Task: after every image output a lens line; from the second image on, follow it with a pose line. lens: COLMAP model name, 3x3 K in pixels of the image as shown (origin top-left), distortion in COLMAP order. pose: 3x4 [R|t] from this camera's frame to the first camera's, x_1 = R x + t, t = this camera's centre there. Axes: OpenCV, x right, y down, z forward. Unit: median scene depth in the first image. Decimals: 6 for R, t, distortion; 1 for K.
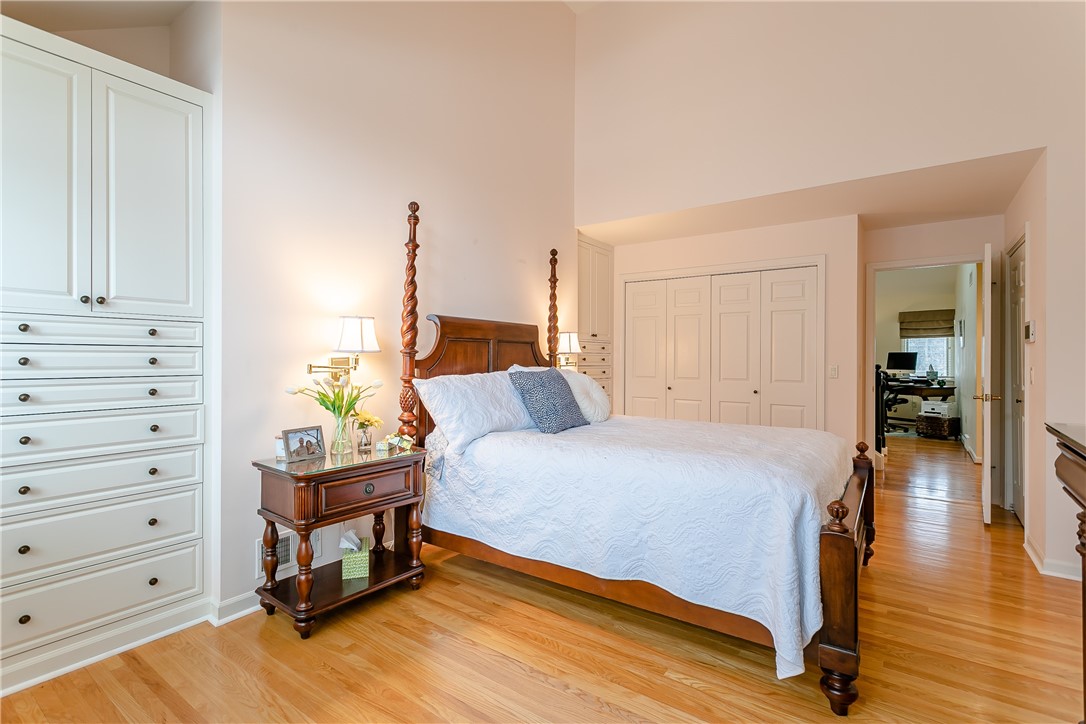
lens RADIAL K [[511.5, 0, 537.0], [0, 511.5, 361.1], [0, 0, 1]] dist [0.001069, 0.000424]
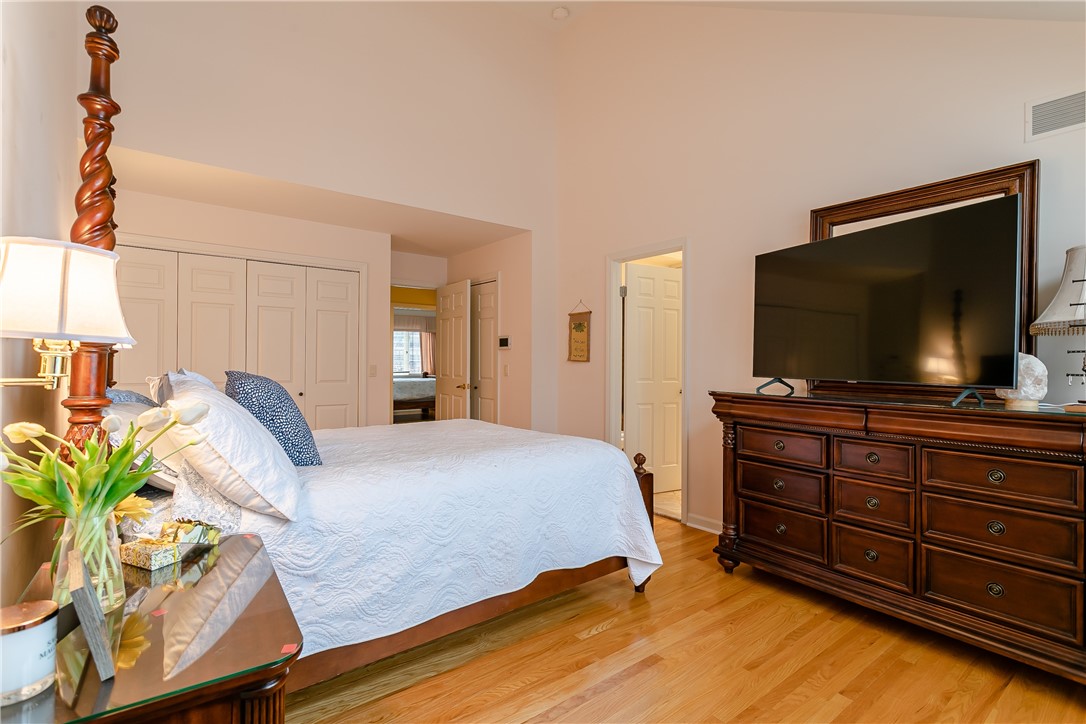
lens RADIAL K [[511.5, 0, 537.0], [0, 511.5, 361.1], [0, 0, 1]] dist [0.001069, 0.000424]
pose [[0.287972, -0.001117, 0.957638, -0.618953], [0.001579, 0.999999, 0.000691, -0.000339], [-0.957638, 0.001313, 0.287973, 0.559318]]
